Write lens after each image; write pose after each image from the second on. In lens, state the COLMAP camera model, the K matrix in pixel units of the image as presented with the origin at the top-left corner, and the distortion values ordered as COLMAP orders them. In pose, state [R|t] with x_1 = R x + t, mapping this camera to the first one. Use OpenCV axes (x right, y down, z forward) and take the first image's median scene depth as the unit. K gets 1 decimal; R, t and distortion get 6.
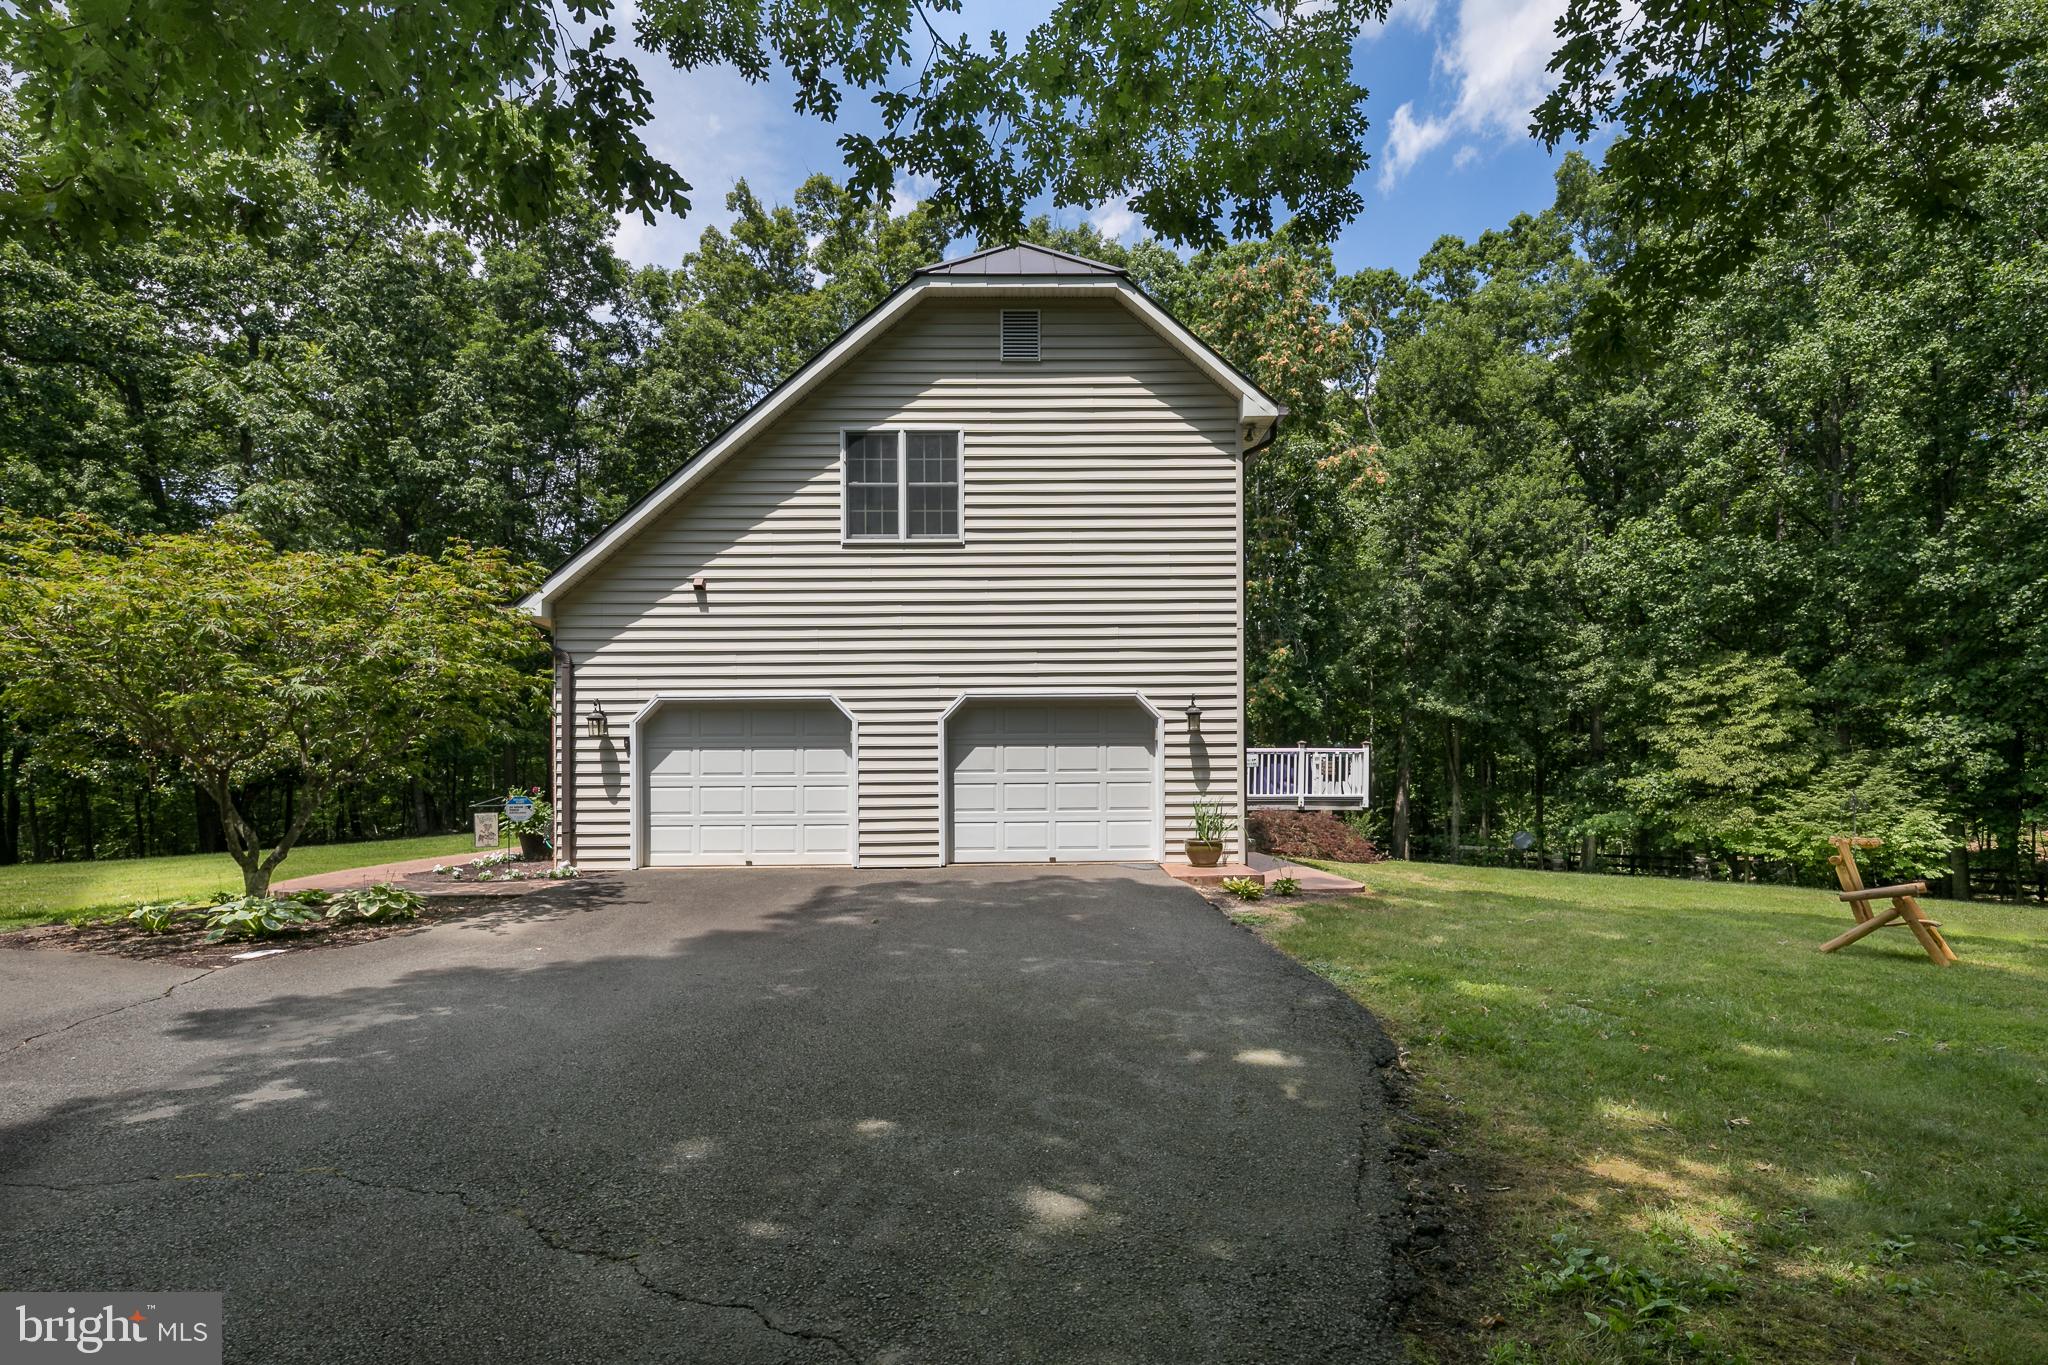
lens RADIAL K [[1029.2, 0, 1026.0], [0, 1029.2, 800.0], [0, 0, 1]] dist [0.000816, -0.000531]
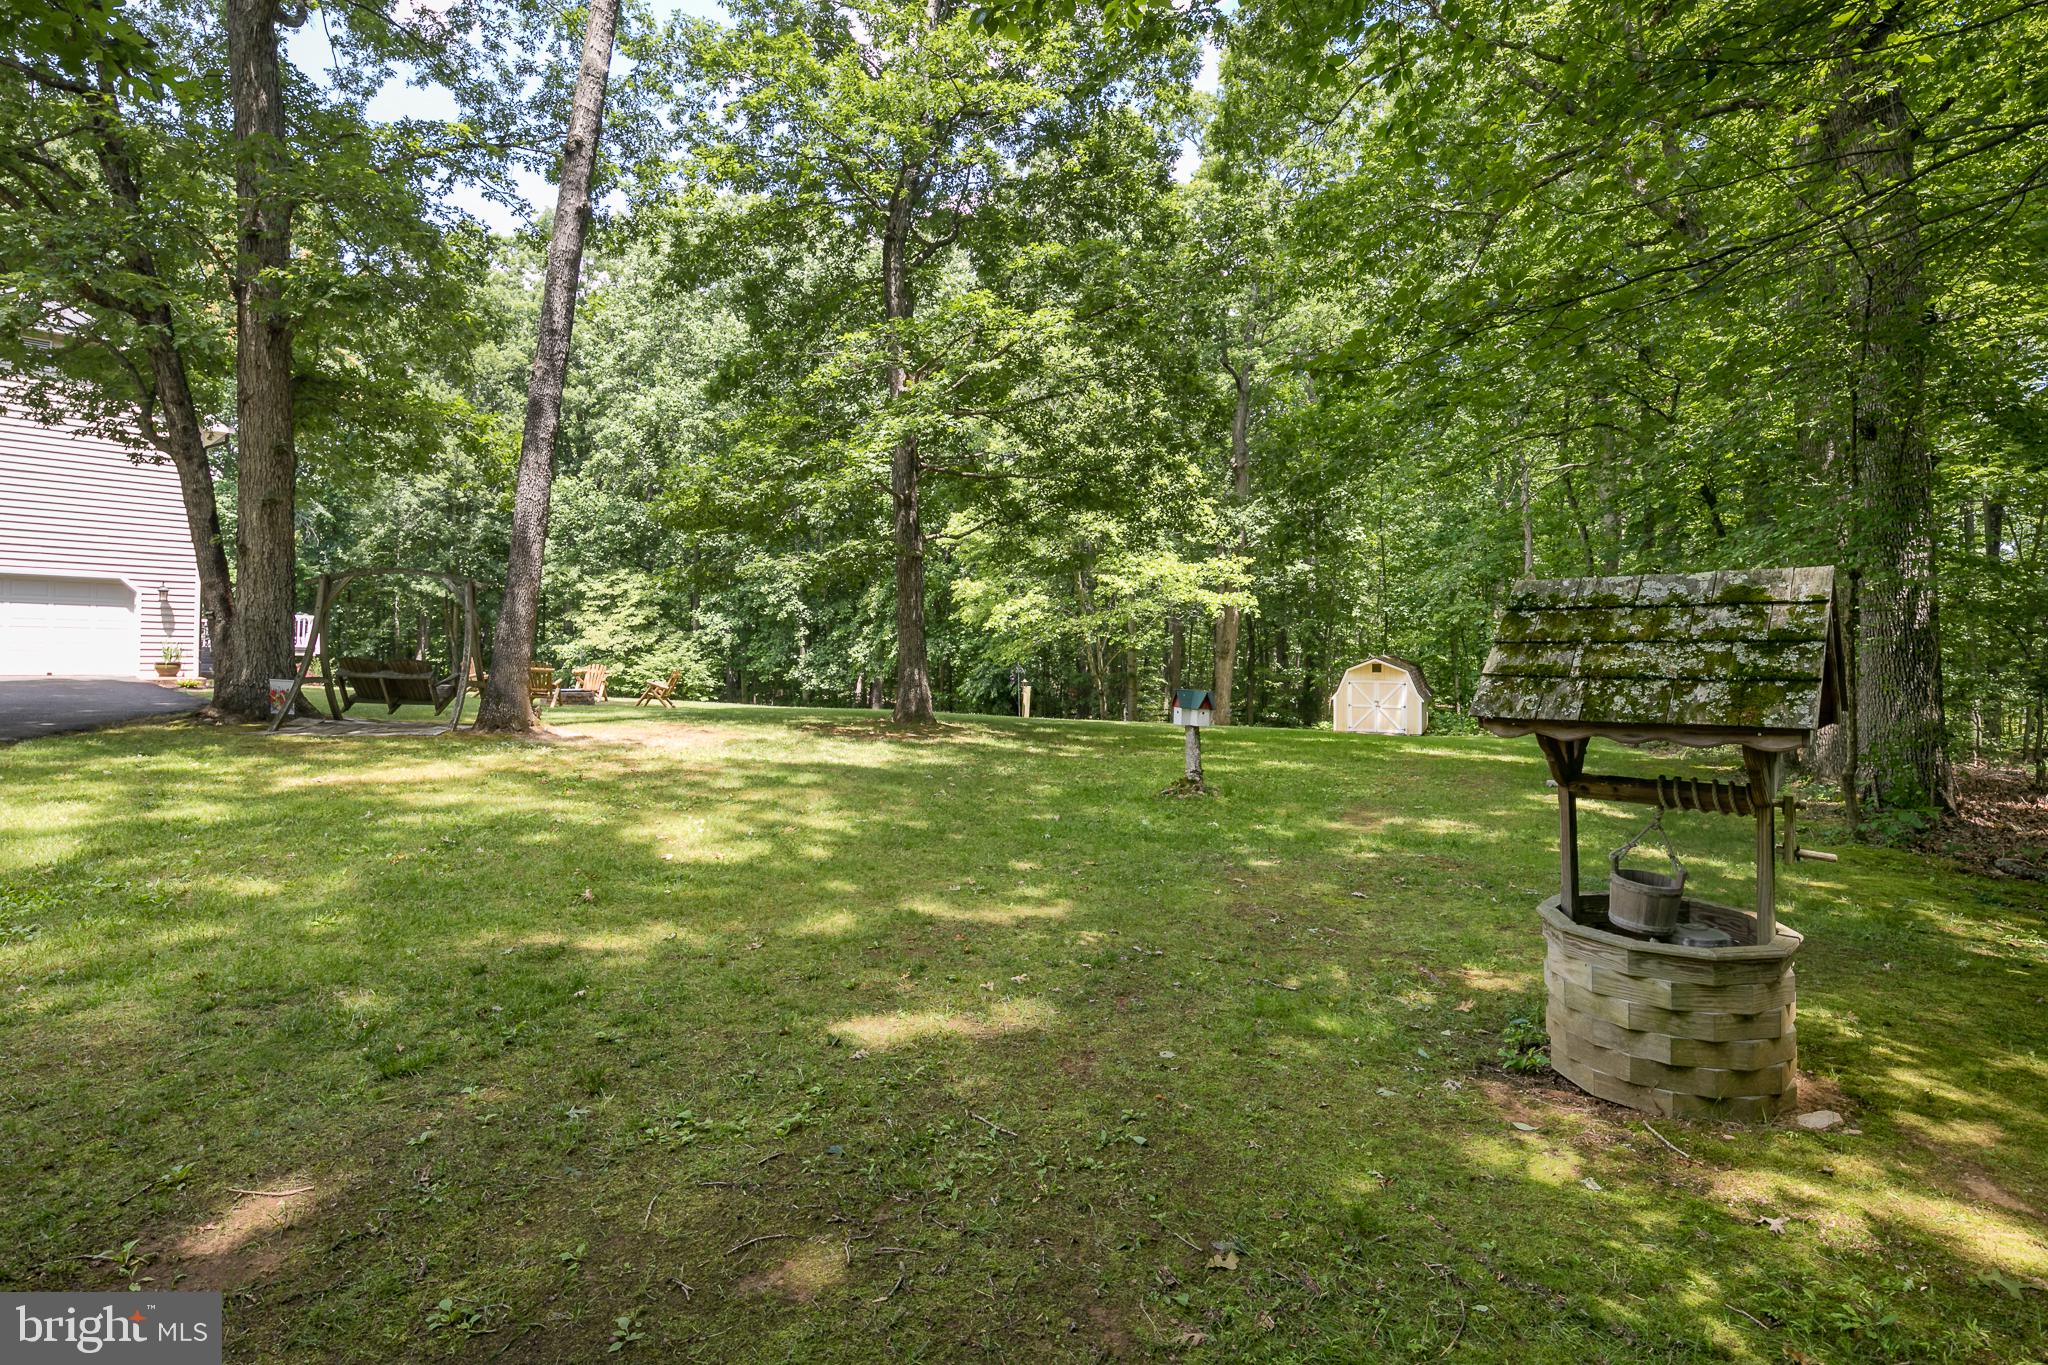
lens RADIAL K [[1029.2, 0, 1017.5], [0, 1029.2, 667.1], [0, 0, 1]] dist [0.000816, -0.000531]
pose [[0.699162, 0.013372, 0.714839, -0.033613], [-0.007995, 0.999909, -0.010885, 0.025351], [-0.714919, 0.001895, 0.699205, -0.599053]]
